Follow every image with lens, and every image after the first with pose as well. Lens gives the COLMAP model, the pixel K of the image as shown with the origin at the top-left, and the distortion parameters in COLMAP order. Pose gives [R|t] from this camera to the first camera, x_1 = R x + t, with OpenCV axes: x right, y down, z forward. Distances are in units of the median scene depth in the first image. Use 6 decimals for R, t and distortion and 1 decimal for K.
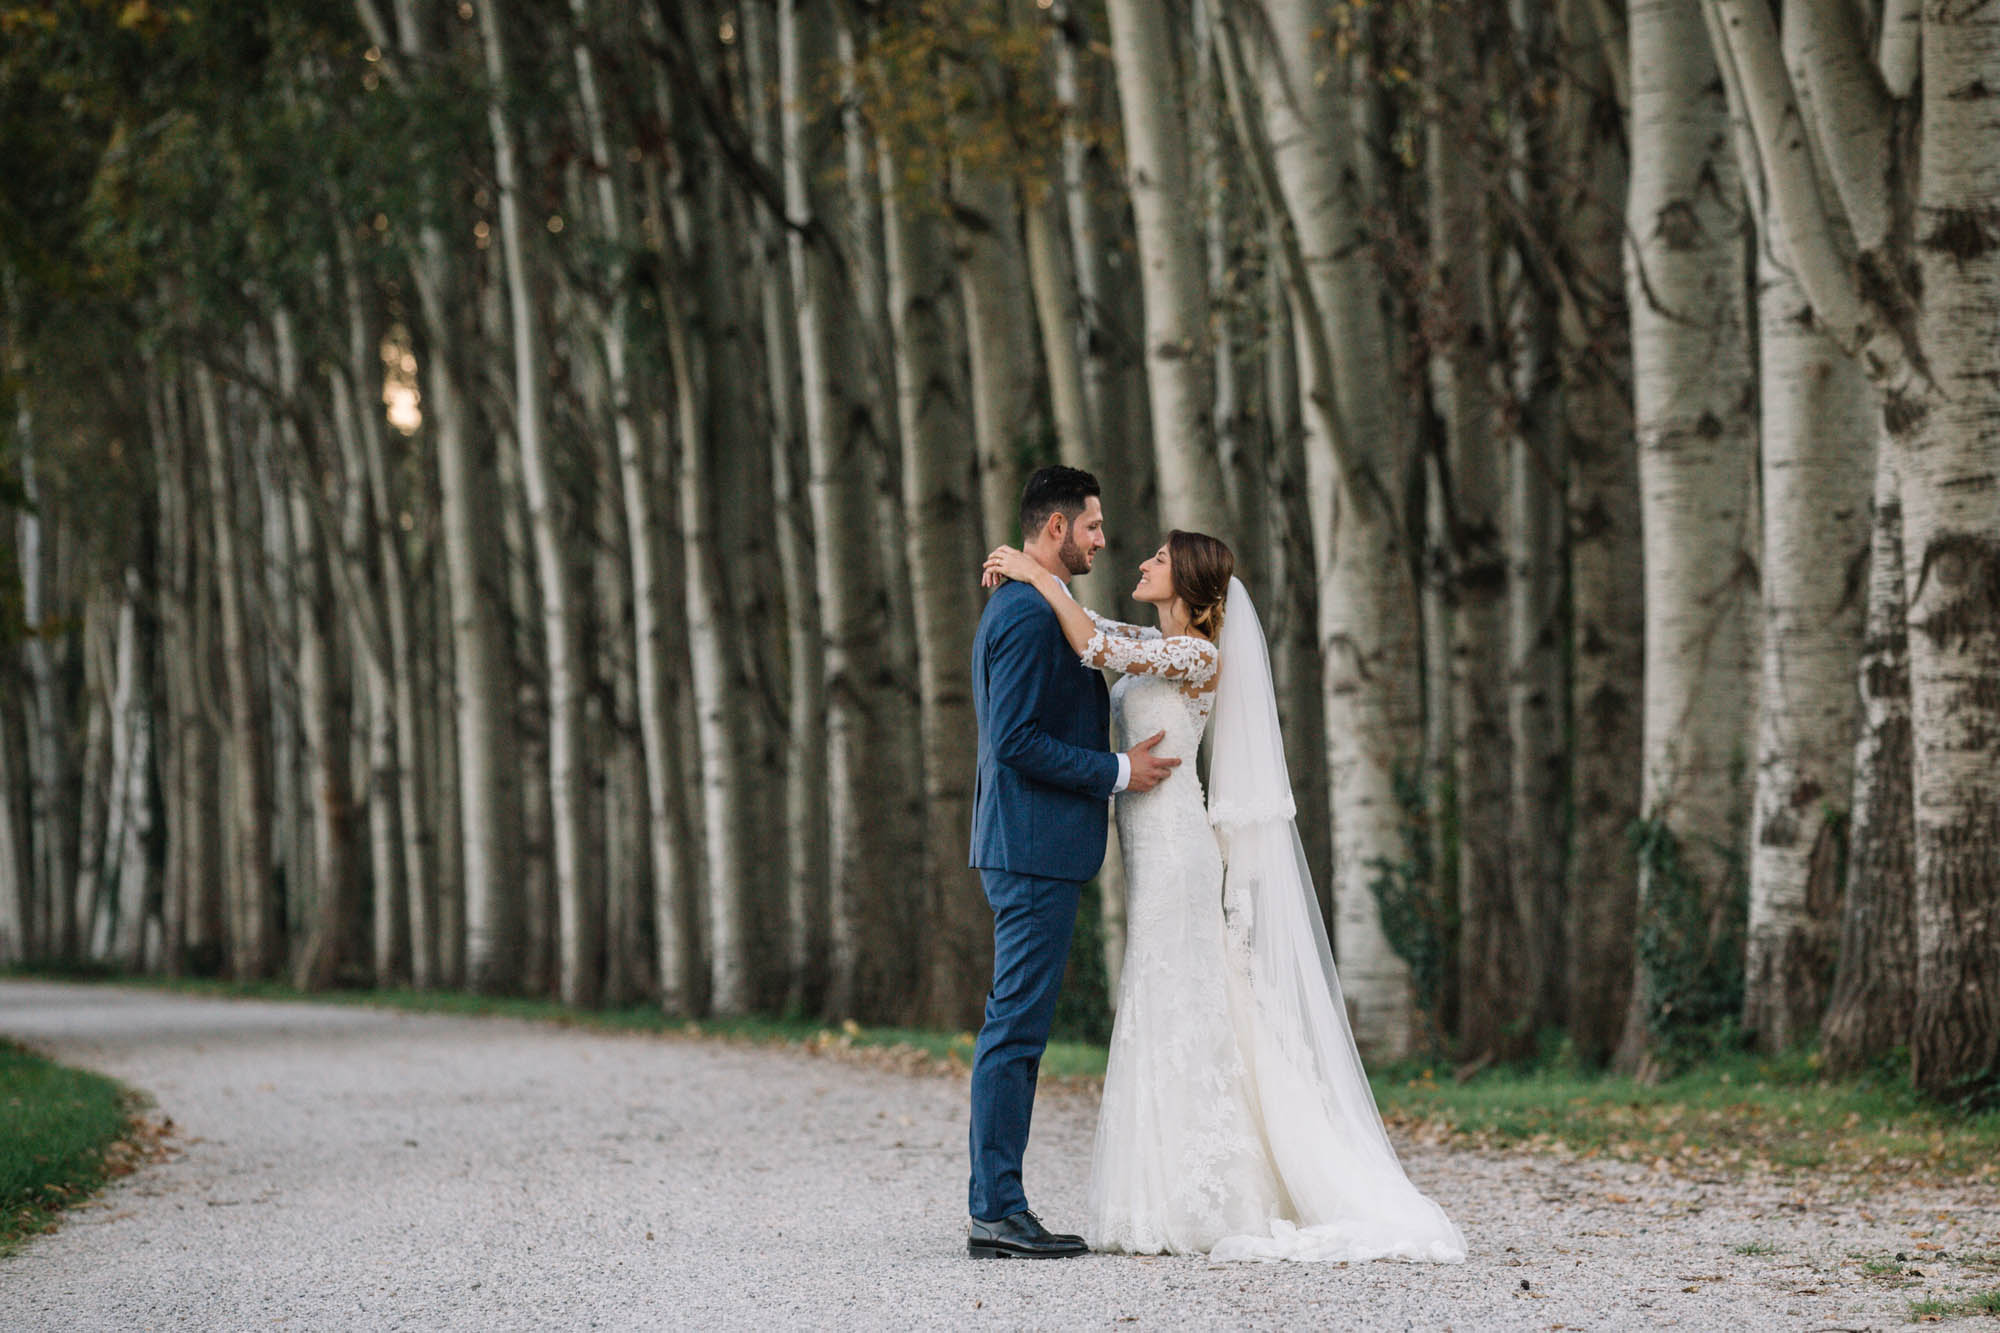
lens RADIAL K [[9573.3, 0, 1000.0], [0, 9573.3, 666.5], [0, 0, 1]] dist [0.397119, -11.334979]
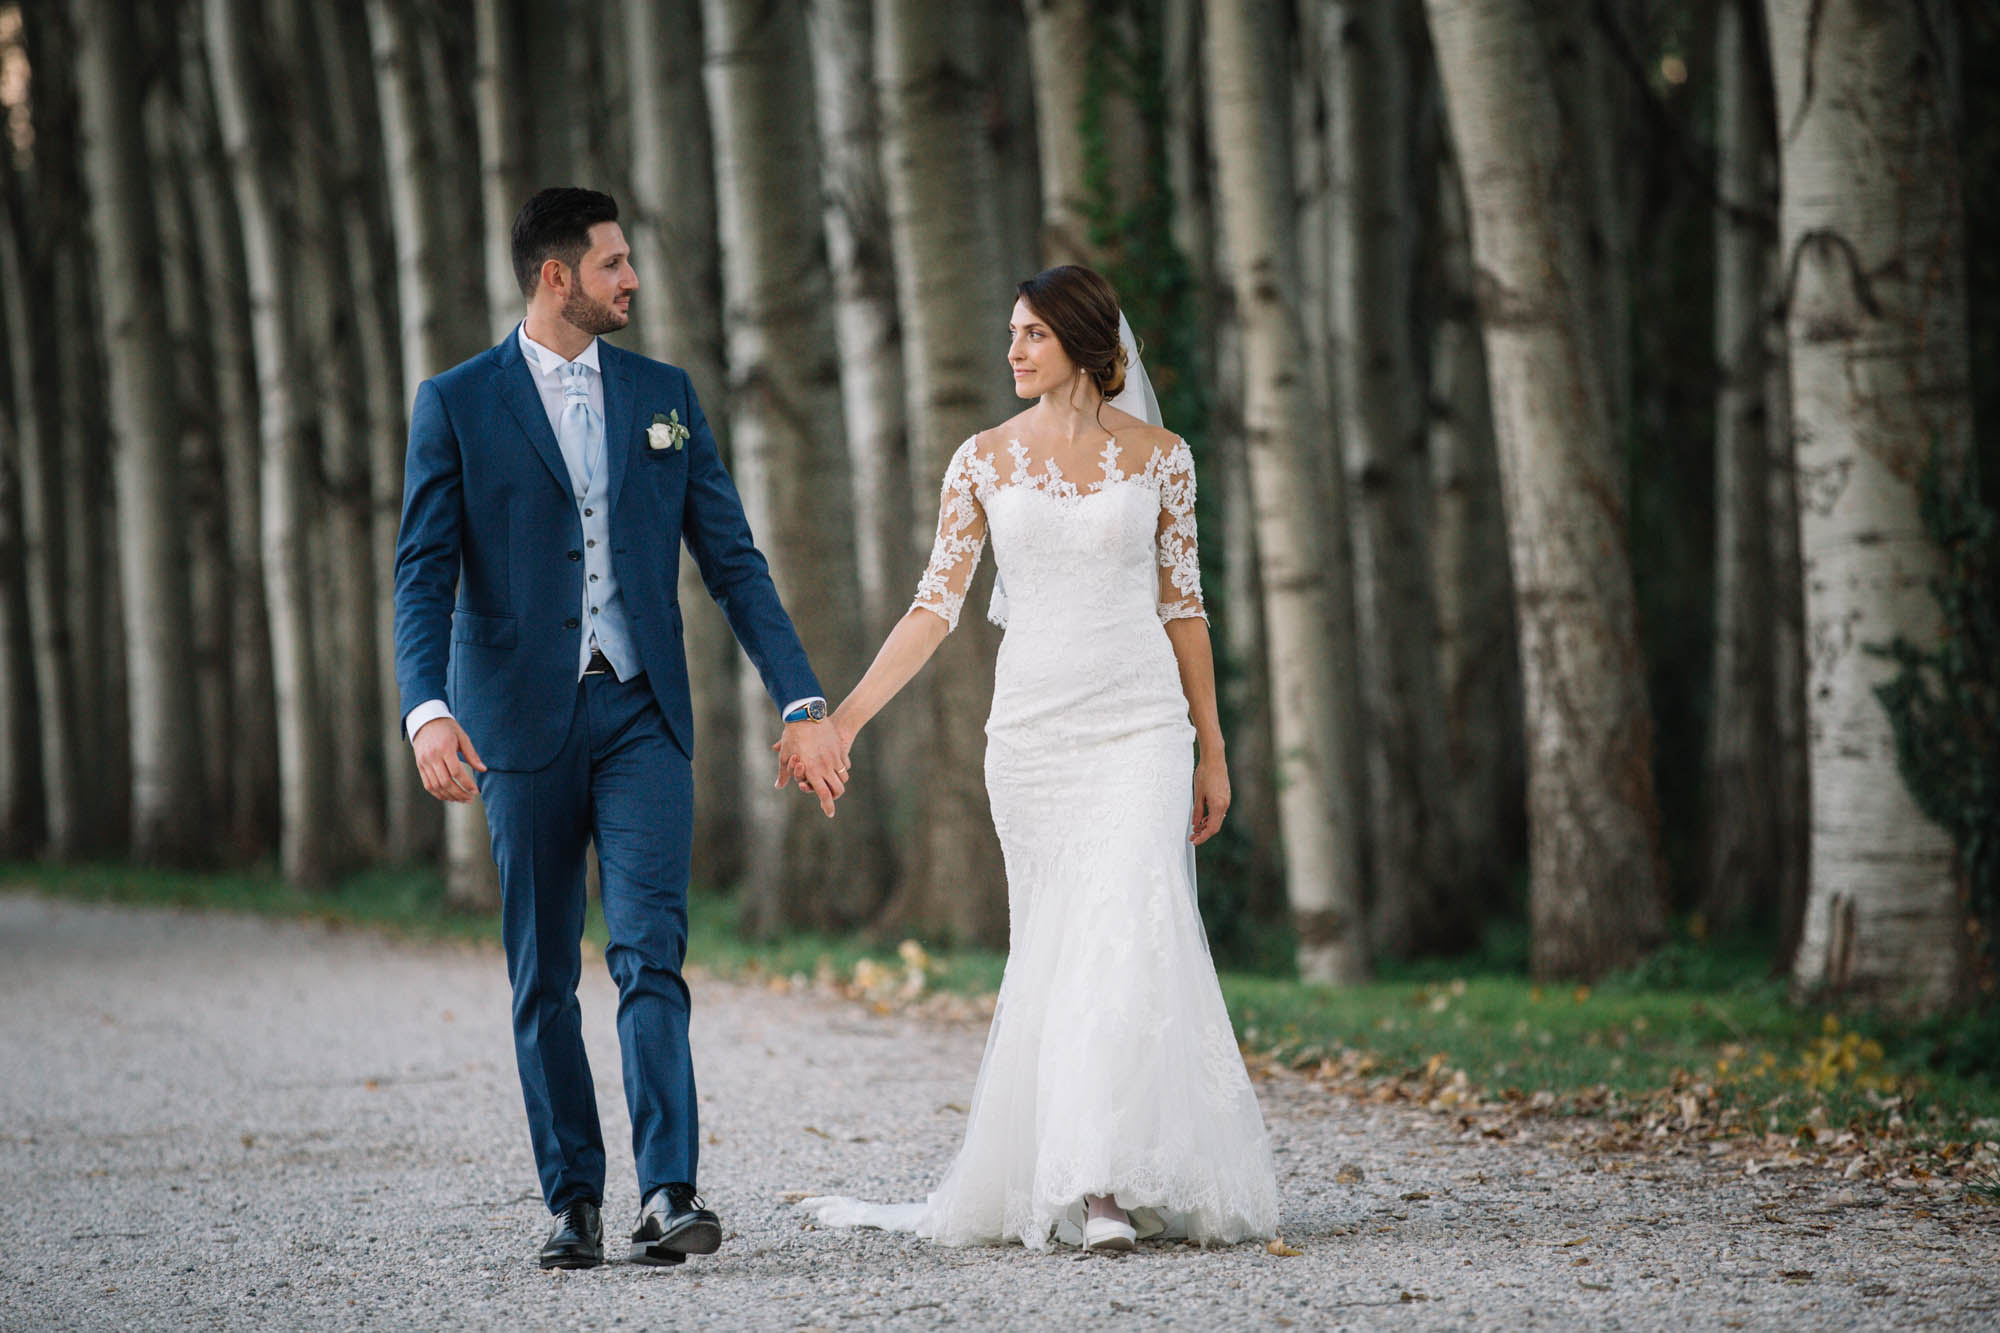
lens RADIAL K [[11689.3, 0, 1000.0], [0, 11689.3, 666.5], [0, 0, 1]] dist [1.377519, 11.315217]
pose [[0.999713, -0.008764, 0.022289, -0.026412], [0.008318, 0.999765, 0.020005, 0.007590], [-0.022459, -0.019813, 0.999551, 0.329470]]
